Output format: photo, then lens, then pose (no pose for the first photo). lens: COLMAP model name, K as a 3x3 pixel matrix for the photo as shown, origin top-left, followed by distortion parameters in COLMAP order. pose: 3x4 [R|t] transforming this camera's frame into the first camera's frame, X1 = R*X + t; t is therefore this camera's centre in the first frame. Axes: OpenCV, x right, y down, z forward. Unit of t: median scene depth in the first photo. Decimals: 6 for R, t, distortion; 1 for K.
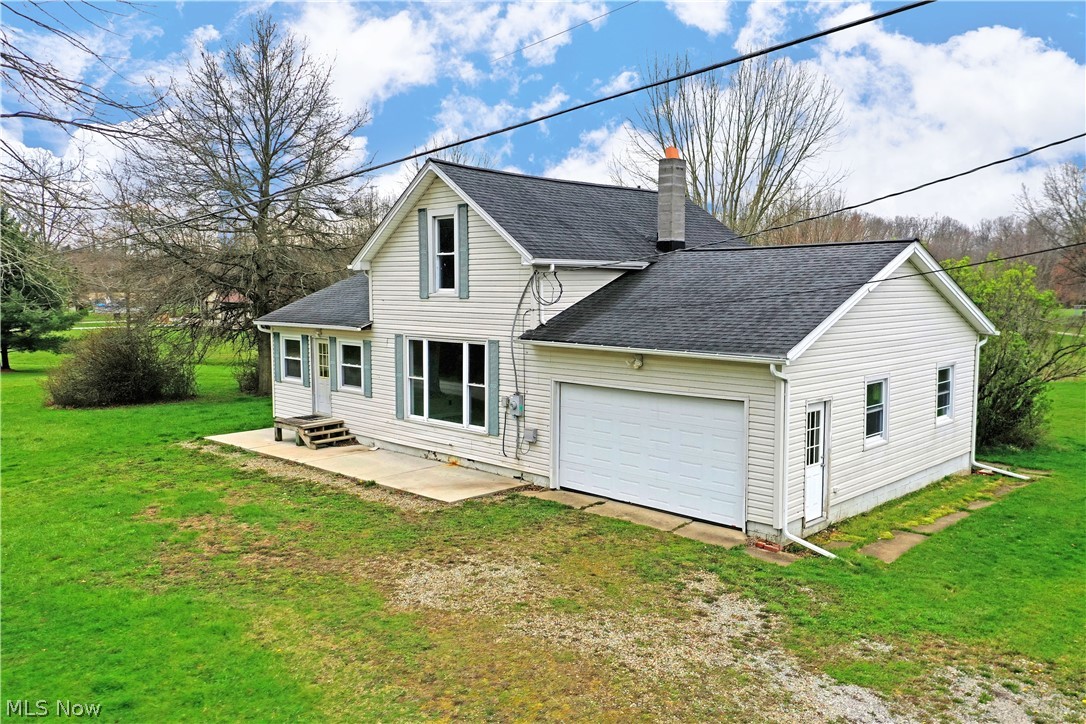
lens RADIAL K [[863.4, 0, 541.5], [0, 863.4, 360.5], [0, 0, 1]] dist [0.021559, 0.007640]
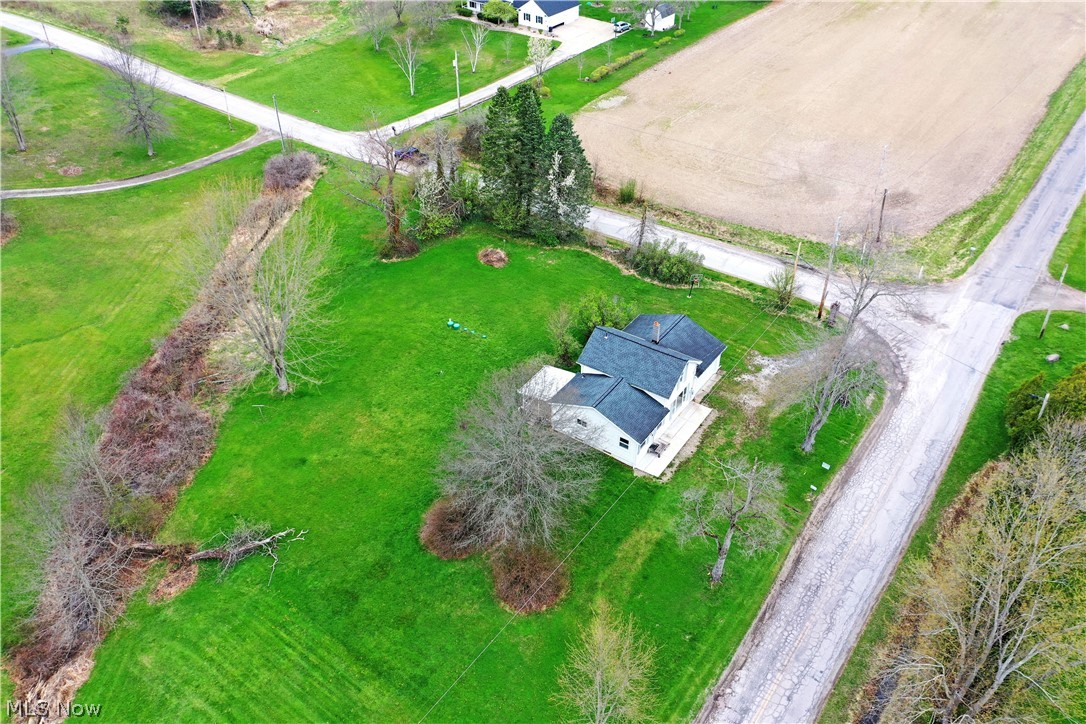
lens RADIAL K [[863.4, 0, 541.5], [0, 863.4, 360.5], [0, 0, 1]] dist [0.021559, 0.007640]
pose [[-0.177320, -0.597817, 0.781775, -3.339149], [0.089491, 0.781278, 0.617735, -2.939489], [-0.980076, 0.179499, -0.085037, 2.138191]]
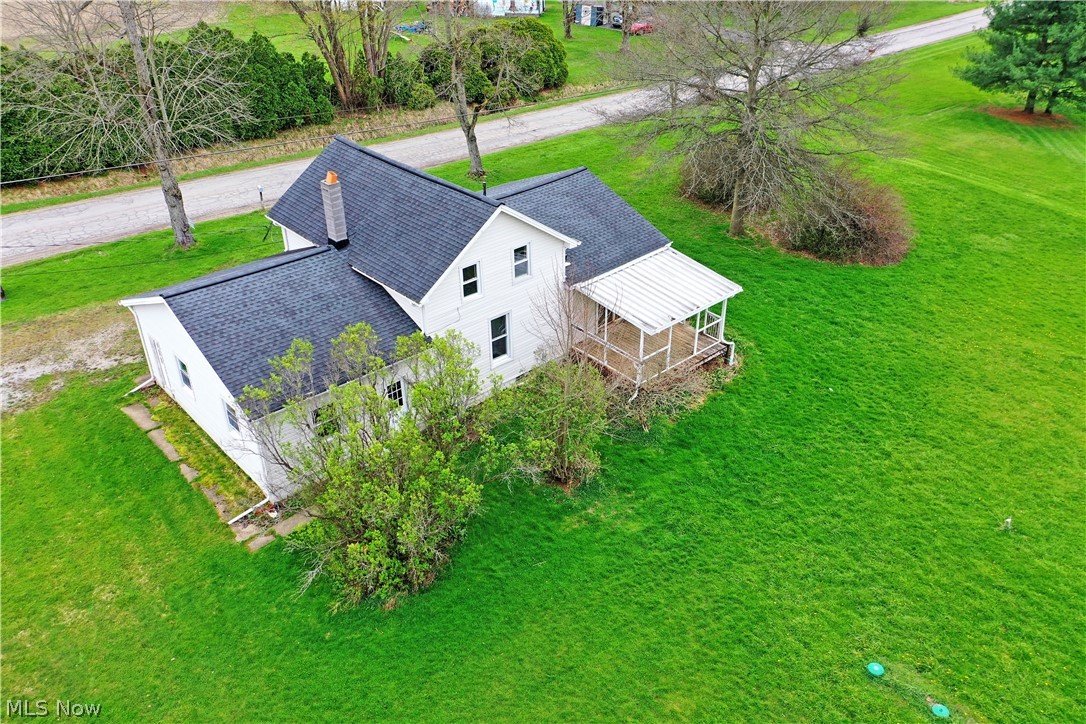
lens RADIAL K [[863.4, 0, 541.5], [0, 863.4, 360.5], [0, 0, 1]] dist [0.021559, 0.007640]
pose [[-0.063380, 0.515363, -0.854625, 1.599103], [-0.070205, 0.851923, 0.518940, -0.807204], [0.995517, 0.092890, -0.017814, 1.563307]]
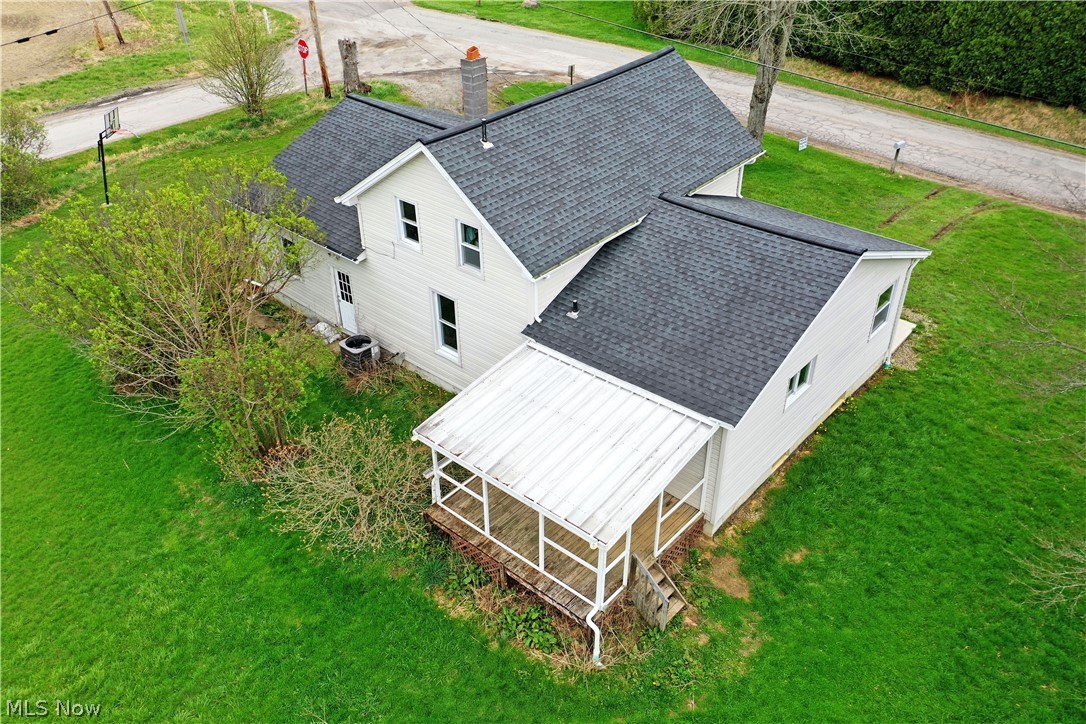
lens RADIAL K [[863.4, 0, 541.5], [0, 863.4, 360.5], [0, 0, 1]] dist [0.021559, 0.007640]
pose [[-0.997861, 0.047192, -0.045246, 0.149341], [0.008431, 0.779175, 0.626750, -0.716889], [0.064832, 0.625027, -0.777906, 2.419442]]
